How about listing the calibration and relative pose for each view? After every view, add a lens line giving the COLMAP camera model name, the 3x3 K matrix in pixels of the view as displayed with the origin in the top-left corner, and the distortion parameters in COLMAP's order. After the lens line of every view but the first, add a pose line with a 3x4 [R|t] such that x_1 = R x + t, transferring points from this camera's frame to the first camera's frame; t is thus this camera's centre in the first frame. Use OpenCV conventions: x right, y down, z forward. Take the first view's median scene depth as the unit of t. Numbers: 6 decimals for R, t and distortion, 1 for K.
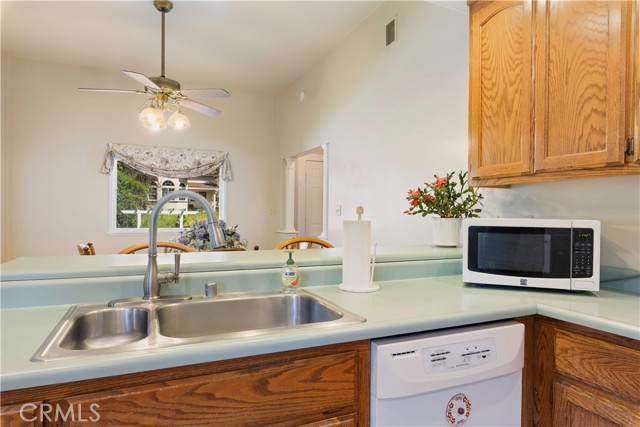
lens RADIAL K [[392.4, 0, 325.0], [0, 392.4, 217.8], [0, 0, 1]] dist [-0.009123, -0.001599]
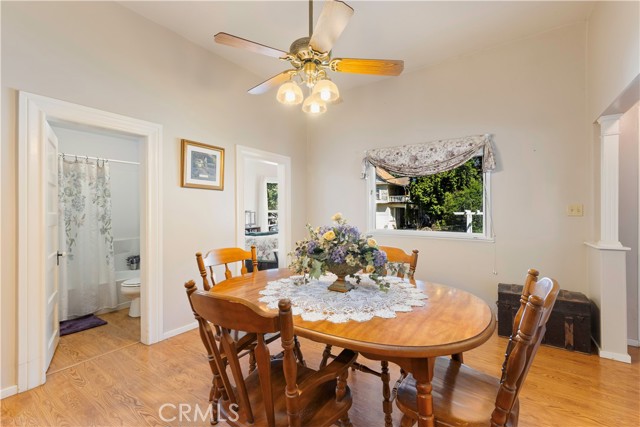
lens RADIAL K [[274.5, 0, 322.6], [0, 274.5, 211.9], [0, 0, 1]] dist [0.000107, 0.000118]
pose [[0.524453, -0.012744, -0.851344, 0.094190], [-0.003597, 0.999846, -0.017183, -0.018435], [0.851432, 0.012074, 0.524327, 1.397059]]
